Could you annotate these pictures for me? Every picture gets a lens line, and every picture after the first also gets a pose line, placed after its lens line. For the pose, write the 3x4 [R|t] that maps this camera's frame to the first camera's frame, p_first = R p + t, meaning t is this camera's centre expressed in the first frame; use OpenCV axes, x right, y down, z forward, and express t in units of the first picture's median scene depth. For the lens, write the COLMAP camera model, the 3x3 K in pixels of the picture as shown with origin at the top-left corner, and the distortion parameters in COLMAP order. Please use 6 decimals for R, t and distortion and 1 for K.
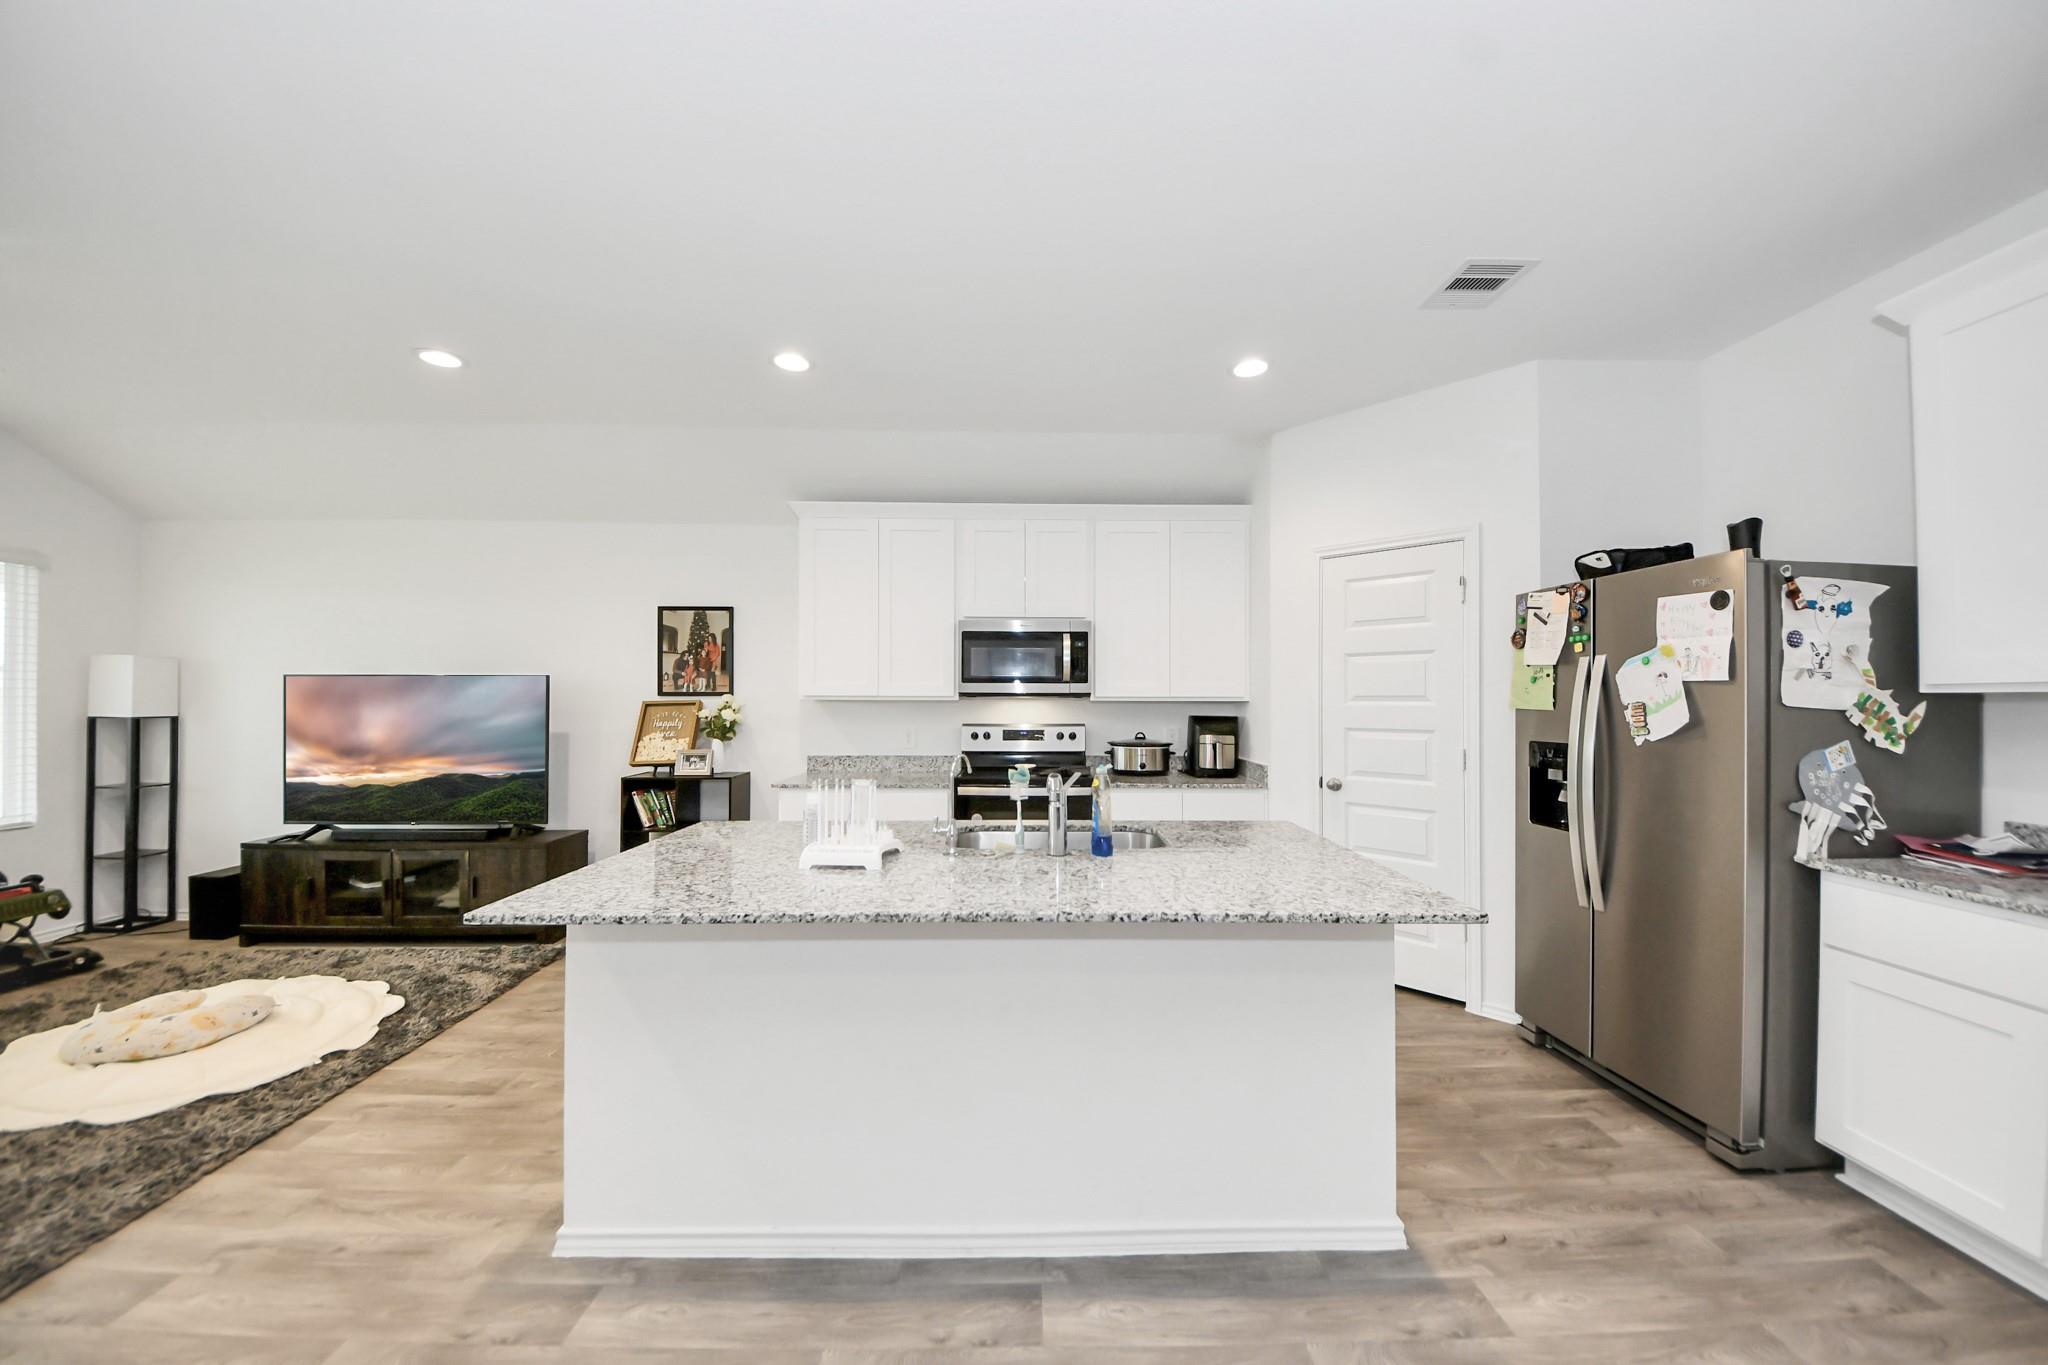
lens RADIAL K [[750.2, 0, 977.6], [0, 750.2, 686.4], [0, 0, 1]] dist [0.079755, 0.000005]
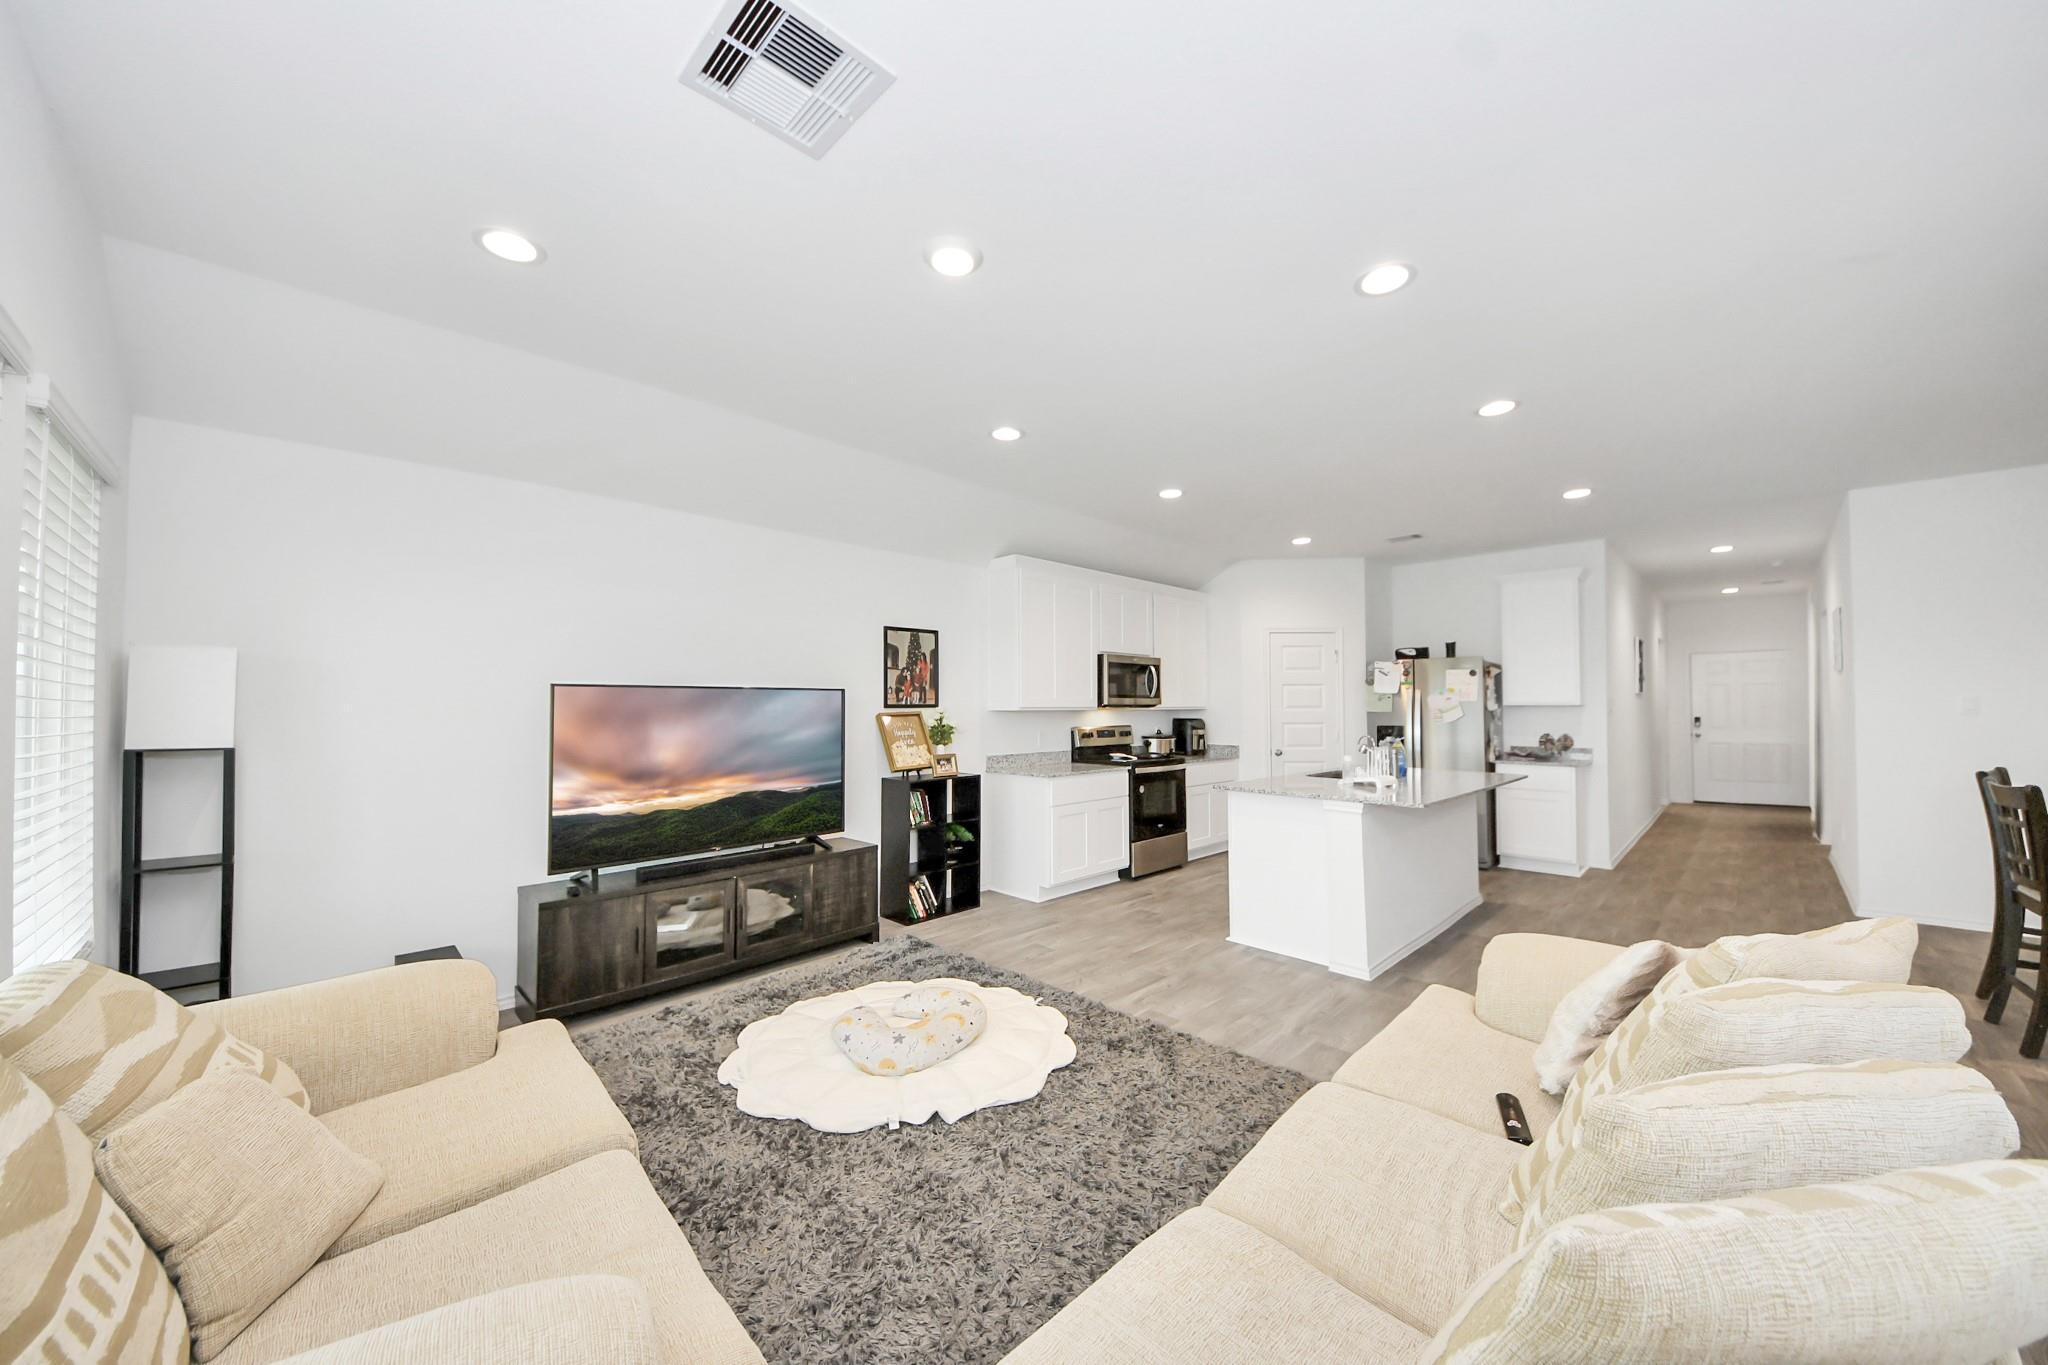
lens RADIAL K [[718.5, 0, 1038.6], [0, 718.5, 691.9], [0, 0, 1]] dist [-0.000941, -0.000074]
pose [[0.715682, 0.006711, 0.698394, -1.030109], [-0.008533, 0.999963, -0.000865, -0.012548], [-0.698375, -0.005340, 0.715713, 0.118420]]
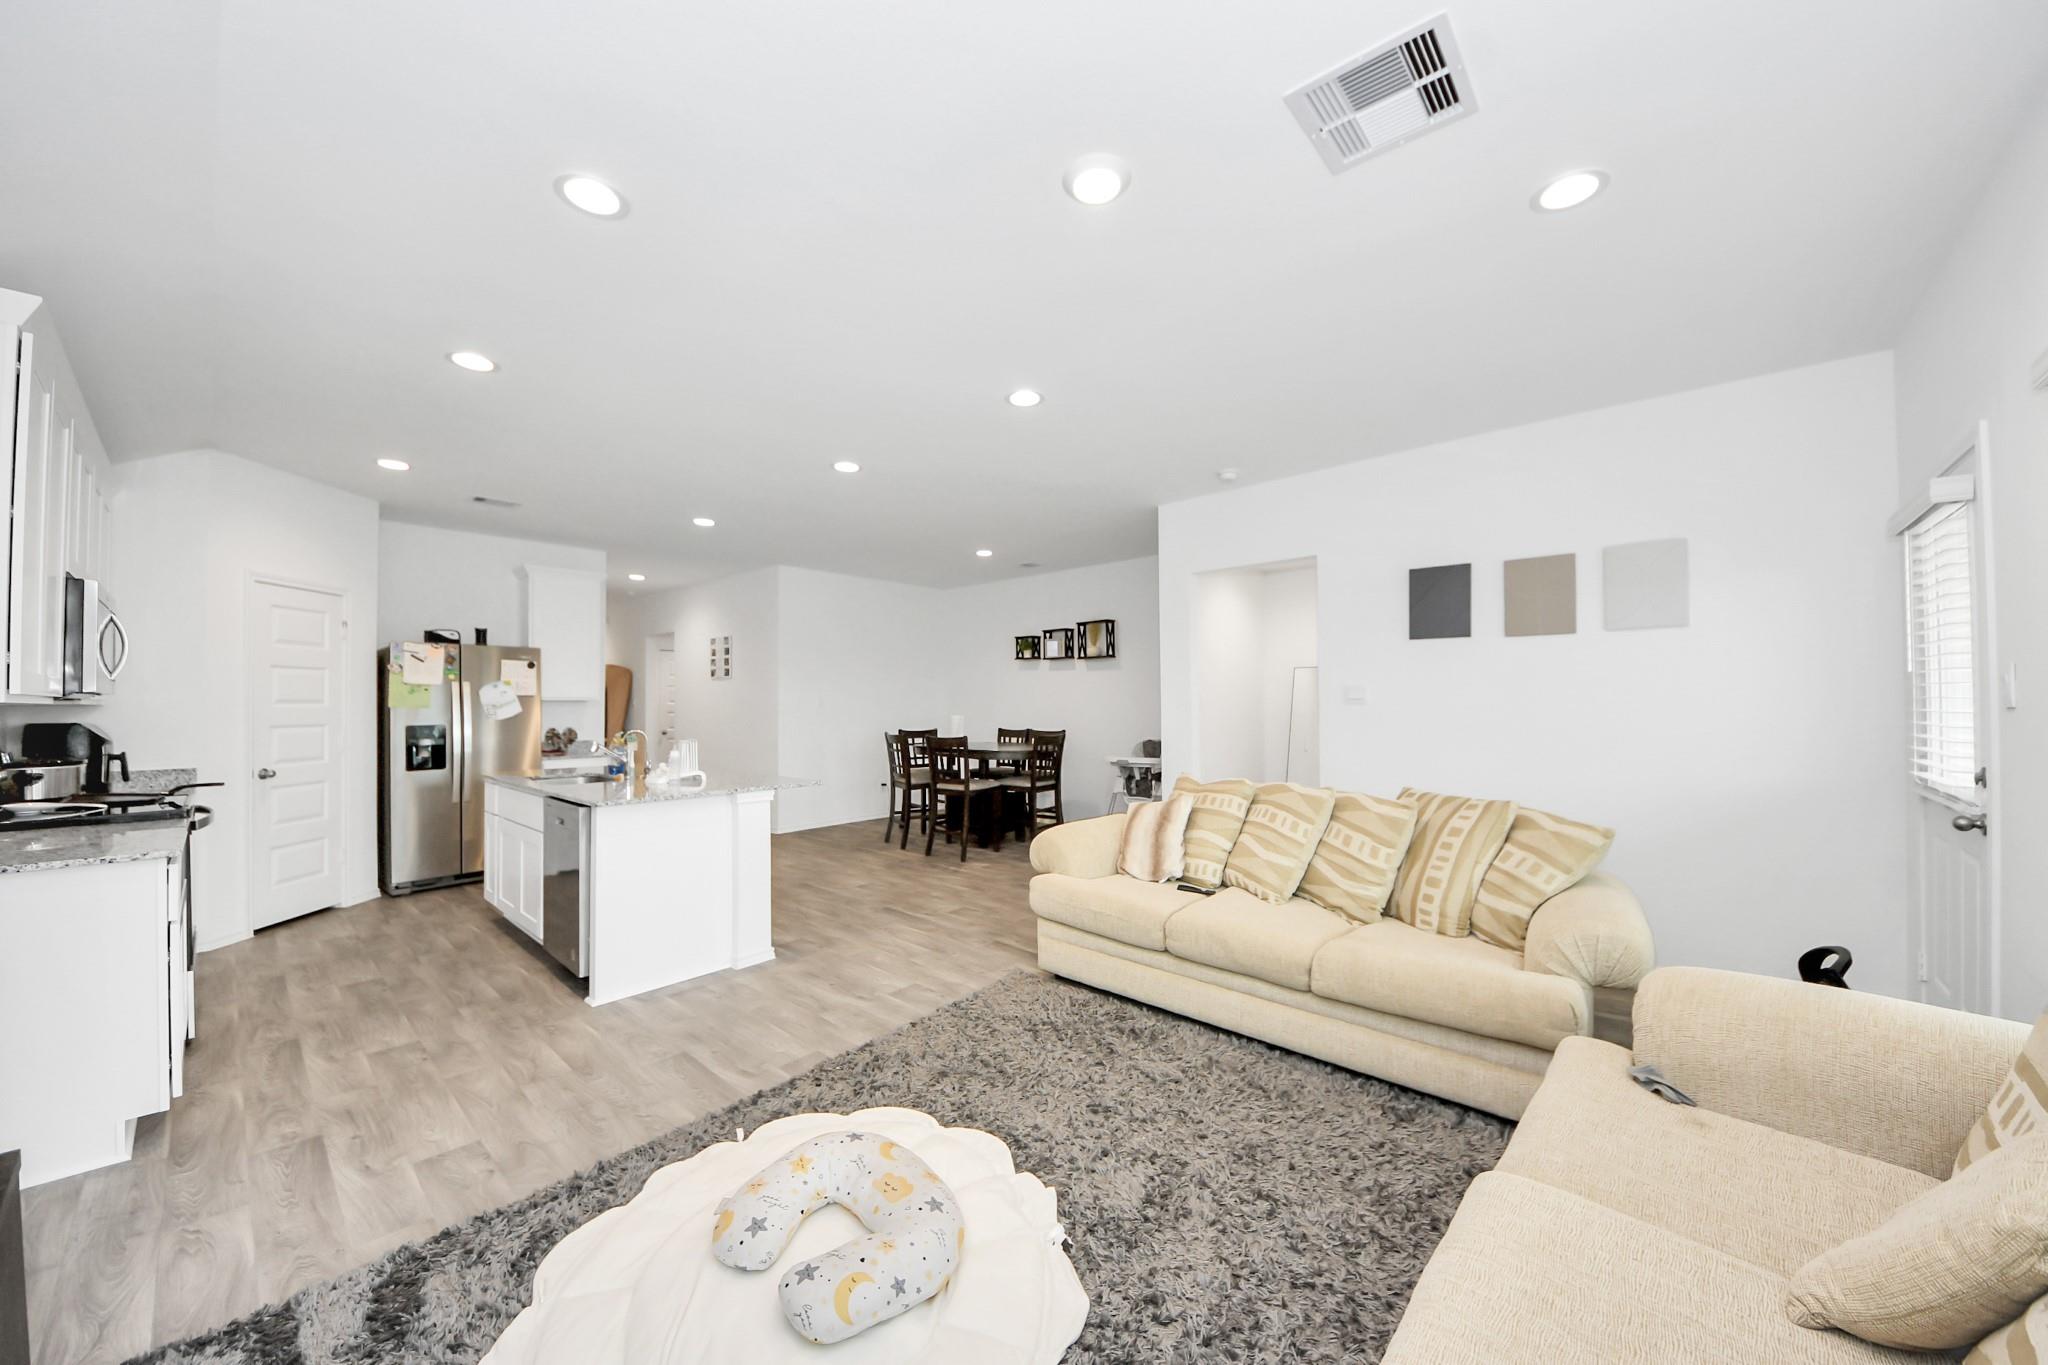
lens RADIAL K [[734.2, 0, 1021.8], [0, 734.2, 689.5], [0, 0, 1]] dist [-0.032683, -0.000104]
pose [[-0.740033, 0.015103, 0.672401, -0.983649], [-0.003070, 0.999662, -0.025832, 0.016627], [-0.672564, -0.021181, -0.739736, 0.859409]]
